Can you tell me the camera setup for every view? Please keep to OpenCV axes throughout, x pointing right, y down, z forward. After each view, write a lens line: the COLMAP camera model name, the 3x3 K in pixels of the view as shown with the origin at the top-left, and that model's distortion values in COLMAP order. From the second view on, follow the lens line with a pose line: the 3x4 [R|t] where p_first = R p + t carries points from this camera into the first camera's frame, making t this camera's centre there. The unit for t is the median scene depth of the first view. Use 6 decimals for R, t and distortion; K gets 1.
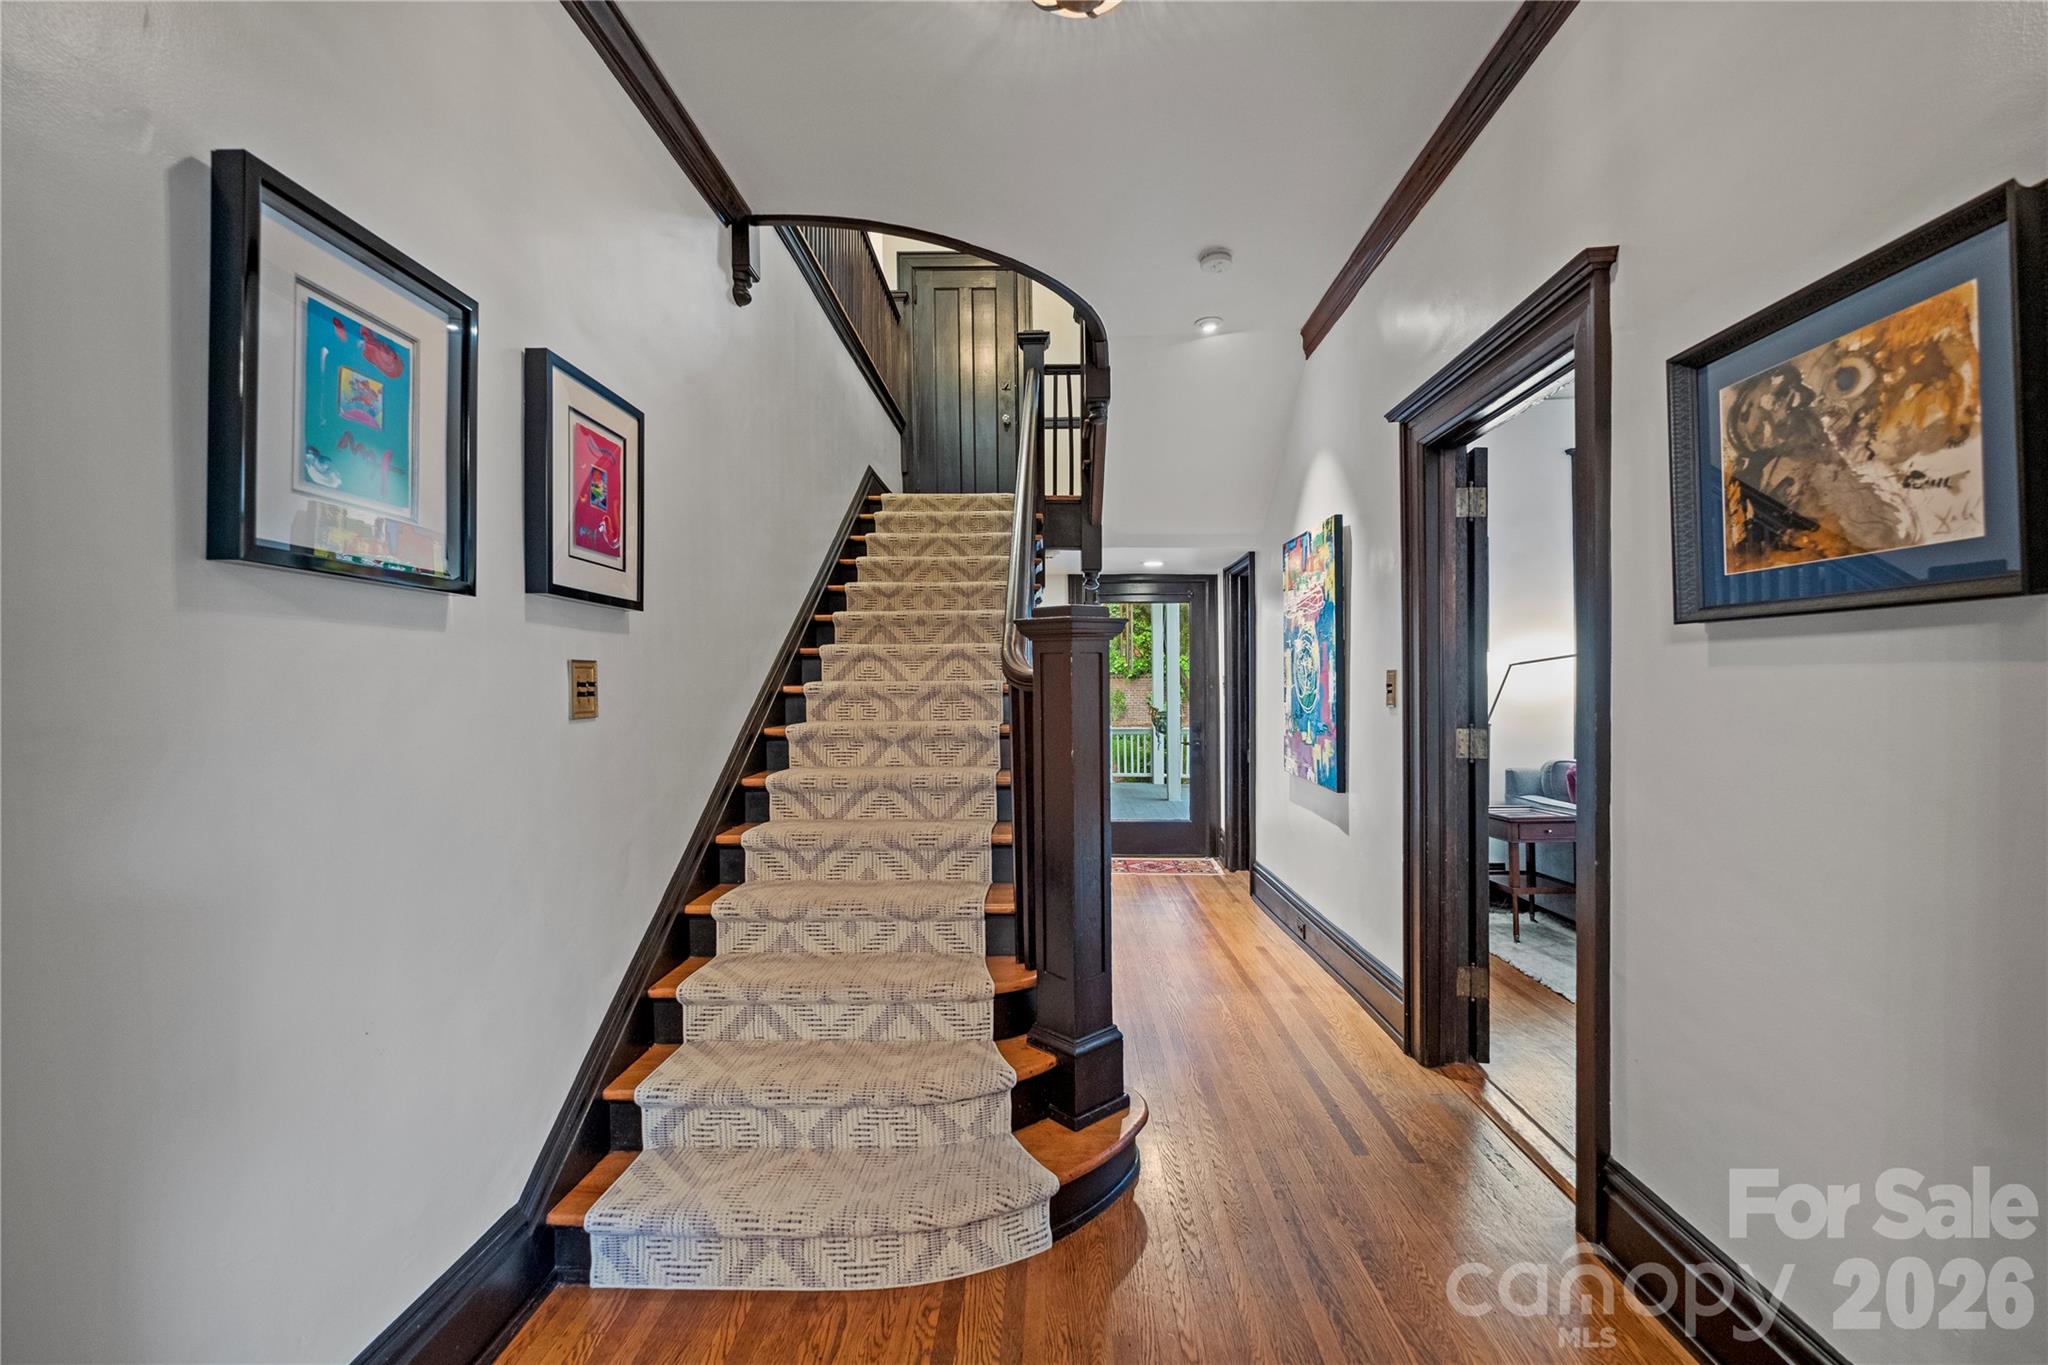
lens RADIAL K [[895.2, 0, 1030.3], [0, 895.2, 687.0], [0, 0, 1]] dist [-0.003105, -0.002518]
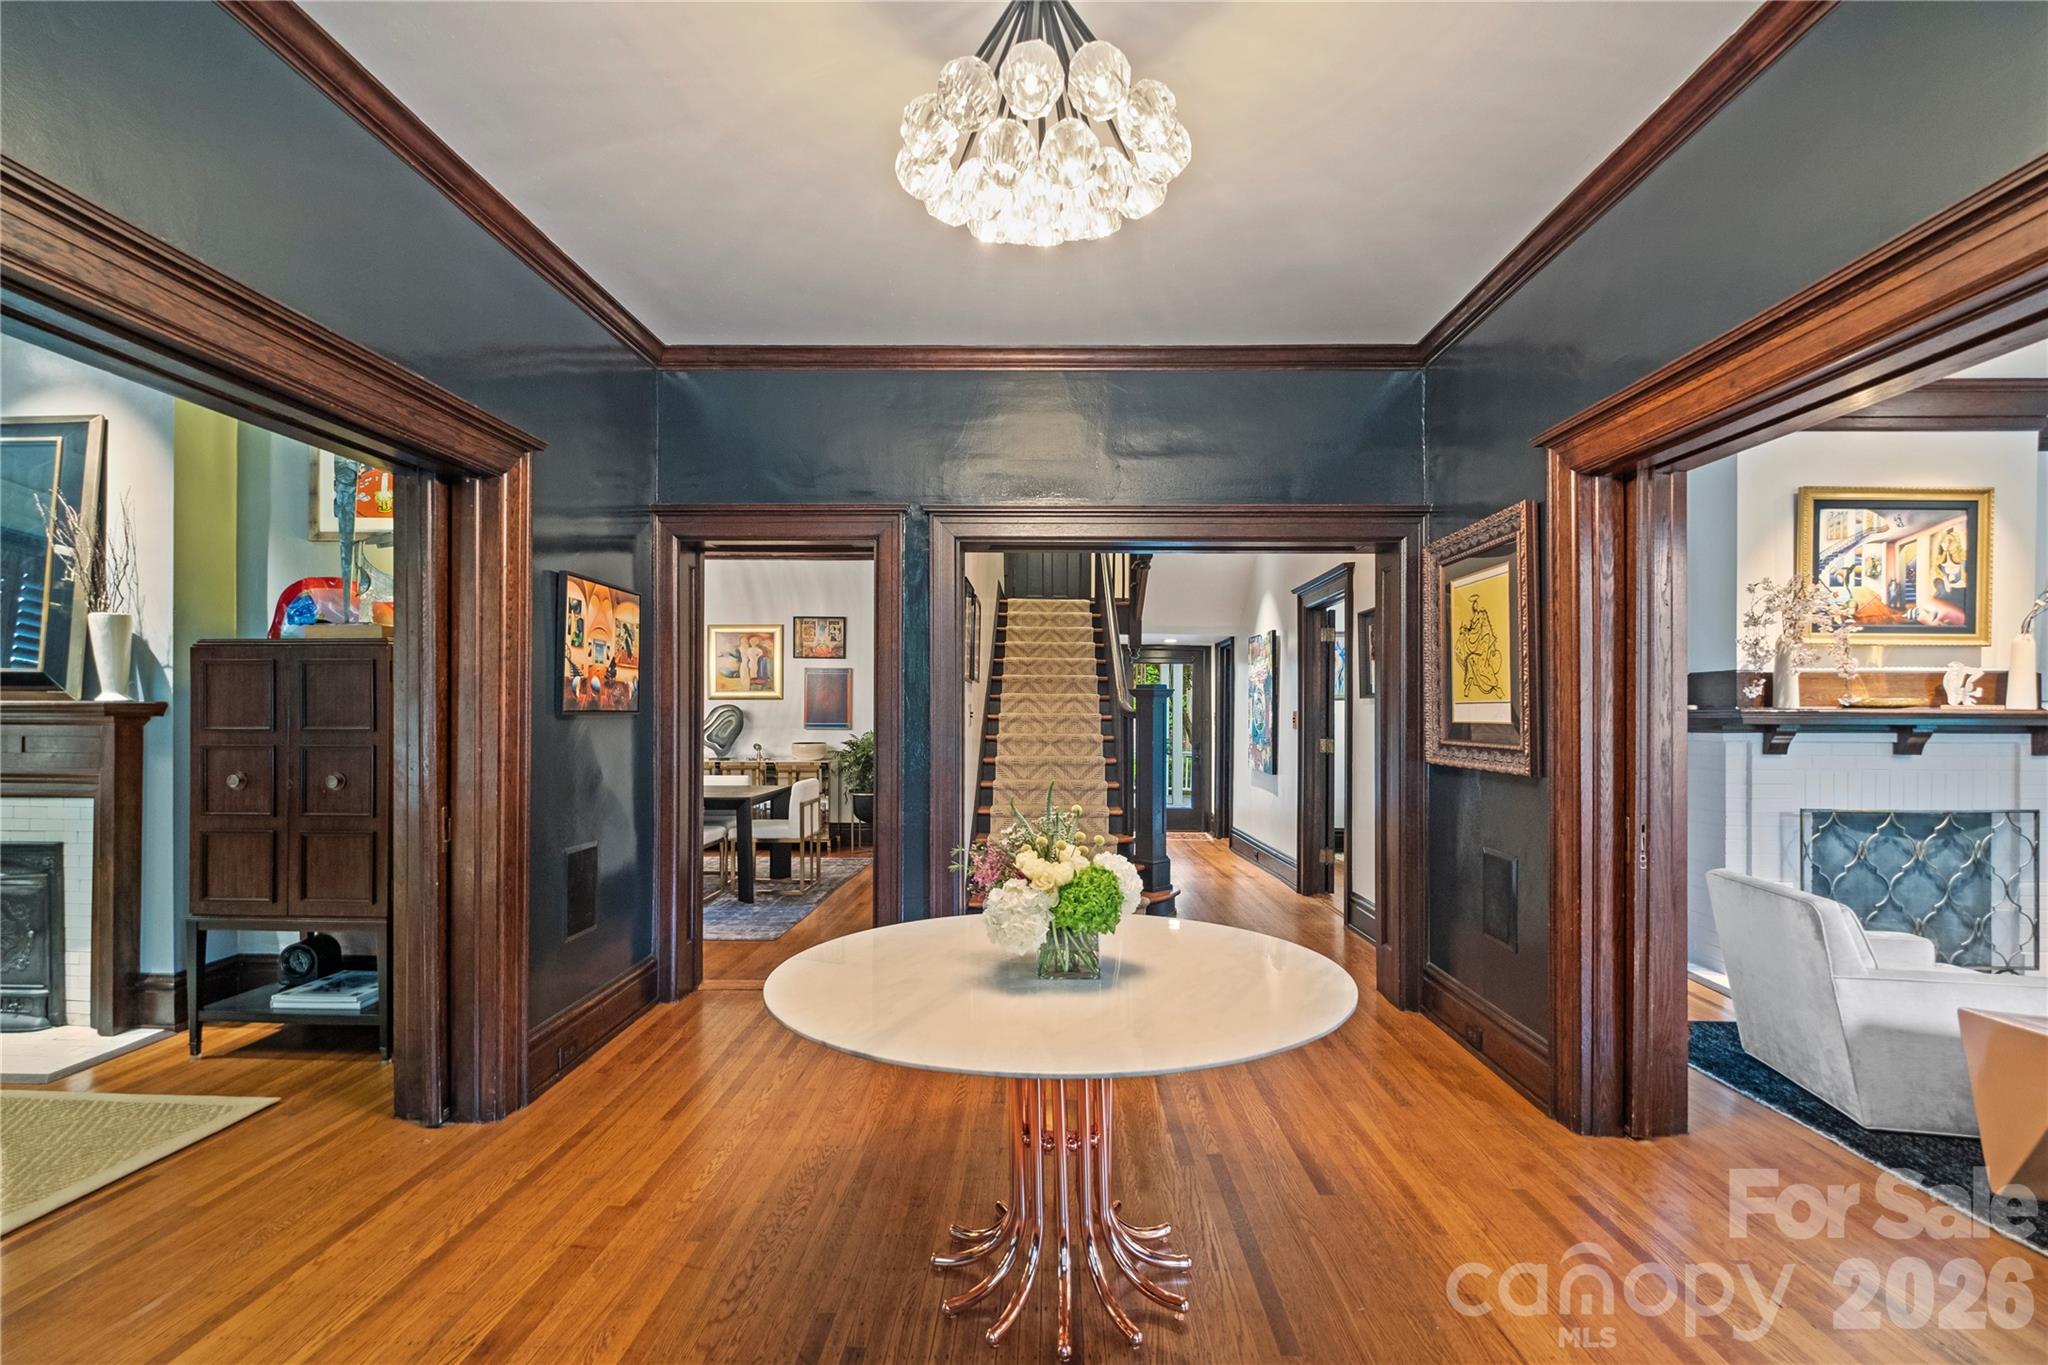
lens RADIAL K [[895.2, 0, 1022.2], [0, 895.2, 704.3], [0, 0, 1]] dist [-0.003105, -0.002518]
pose [[0.999893, 0.014587, -0.000477, -0.189316], [-0.014593, 0.999731, -0.018042, 0.009613], [0.000214, 0.018047, 0.999837, -0.897849]]
